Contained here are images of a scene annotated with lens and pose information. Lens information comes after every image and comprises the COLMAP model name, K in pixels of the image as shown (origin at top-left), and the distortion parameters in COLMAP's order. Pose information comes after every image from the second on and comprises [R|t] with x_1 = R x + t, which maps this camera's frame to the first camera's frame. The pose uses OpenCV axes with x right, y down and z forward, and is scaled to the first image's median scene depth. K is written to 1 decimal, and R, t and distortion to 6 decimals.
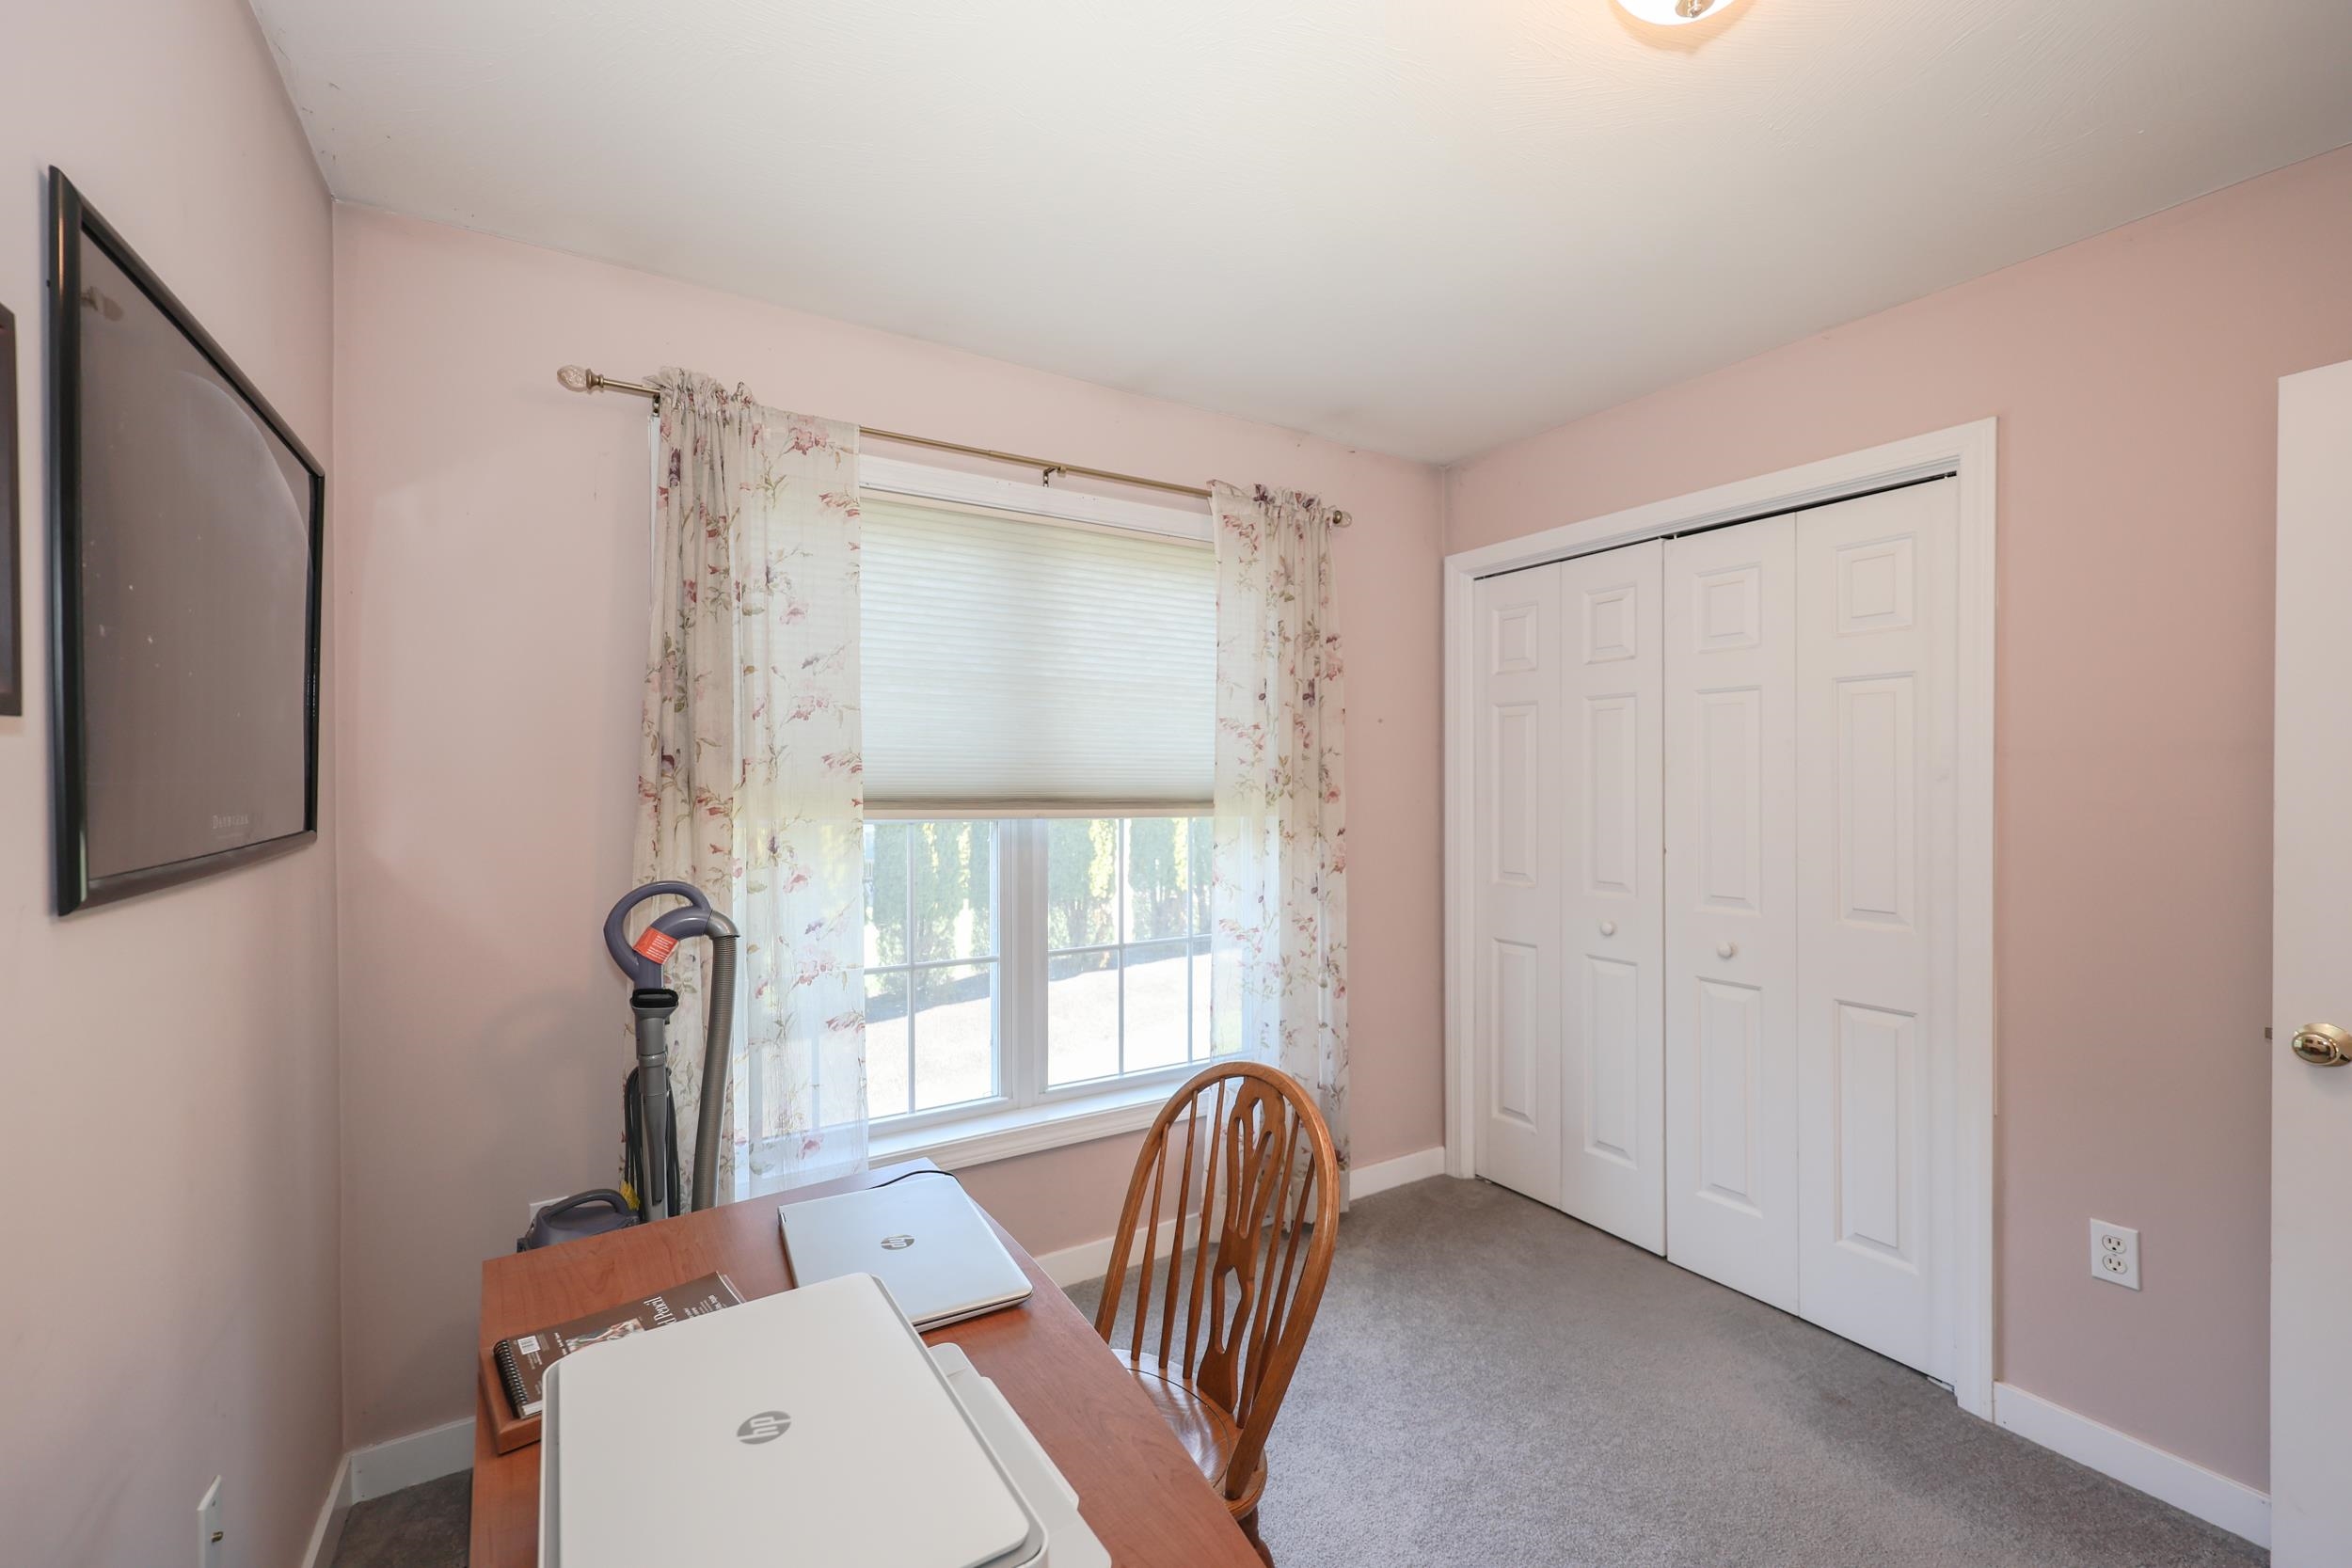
lens RADIAL K [[960.0, 0, 1175.1], [0, 960.0, 784.7], [0, 0, 1]] dist [0.003415, 0.002081]
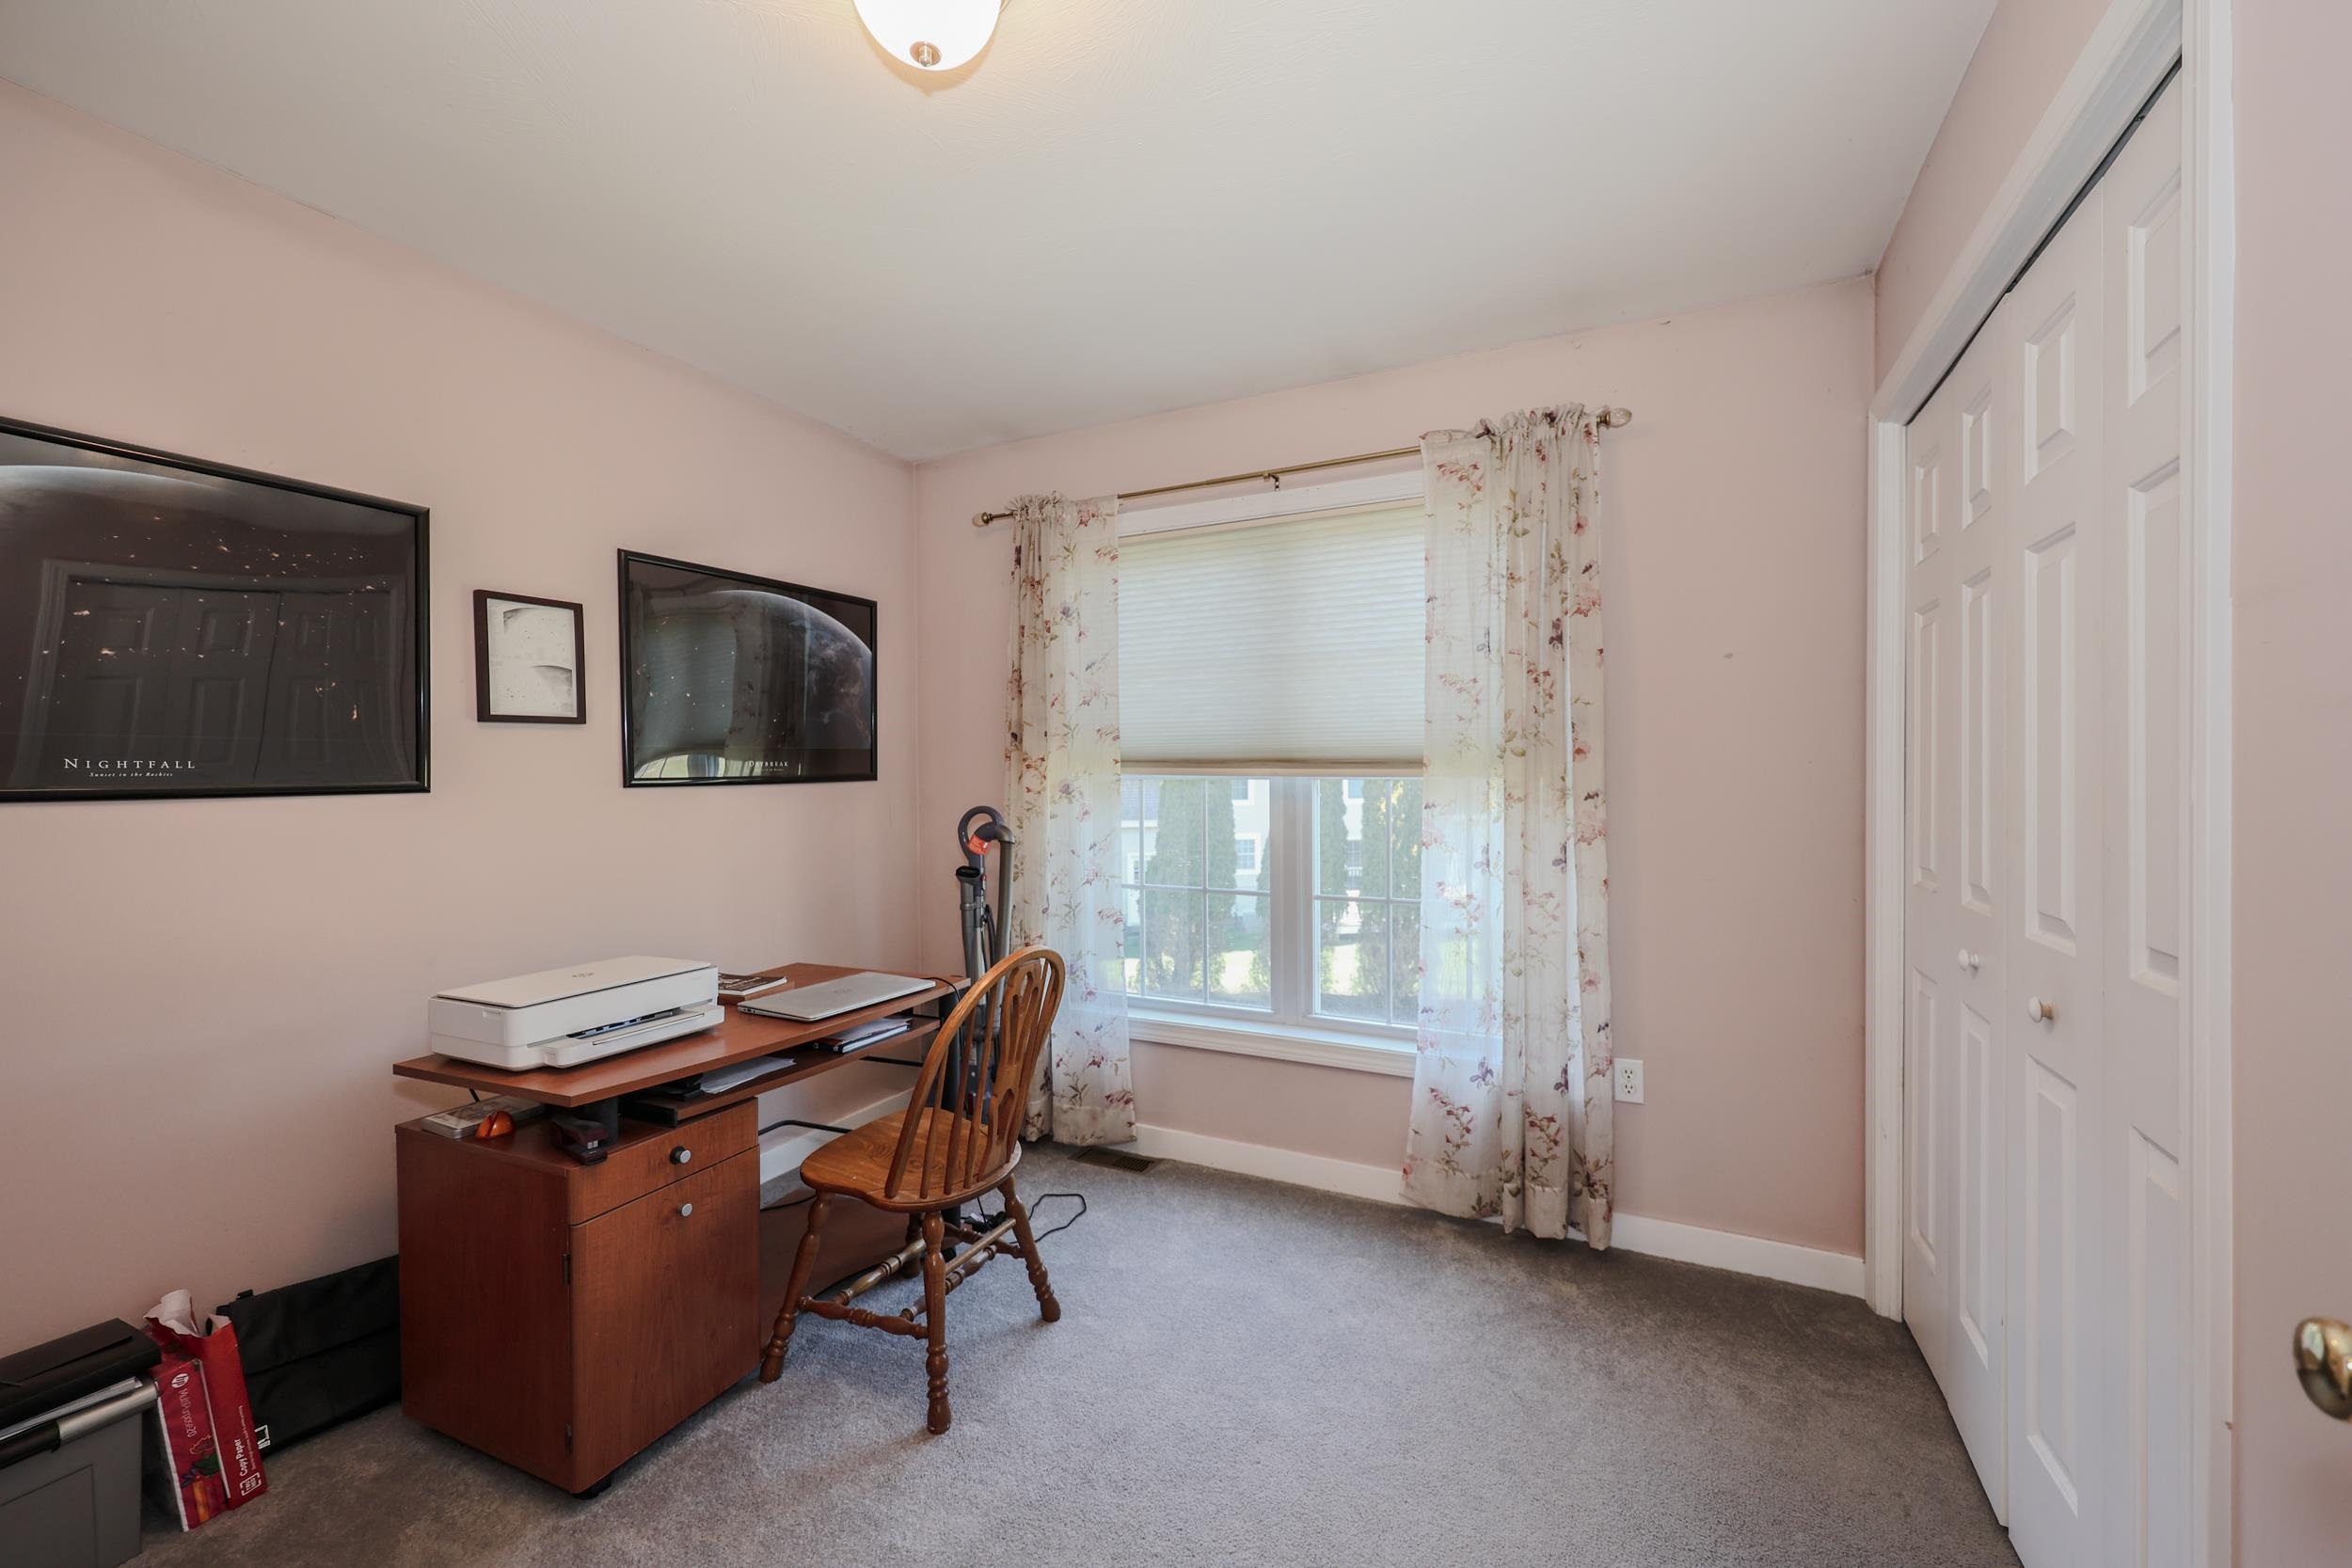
lens RADIAL K [[960.0, 0, 1167.6], [0, 960.0, 779.3], [0, 0, 1]] dist [0.003415, 0.002081]
pose [[0.526318, 0.001832, -0.850286, 0.753128], [0.004275, 0.999979, 0.004801, 0.031524], [0.850277, -0.006162, 0.526299, 0.262994]]
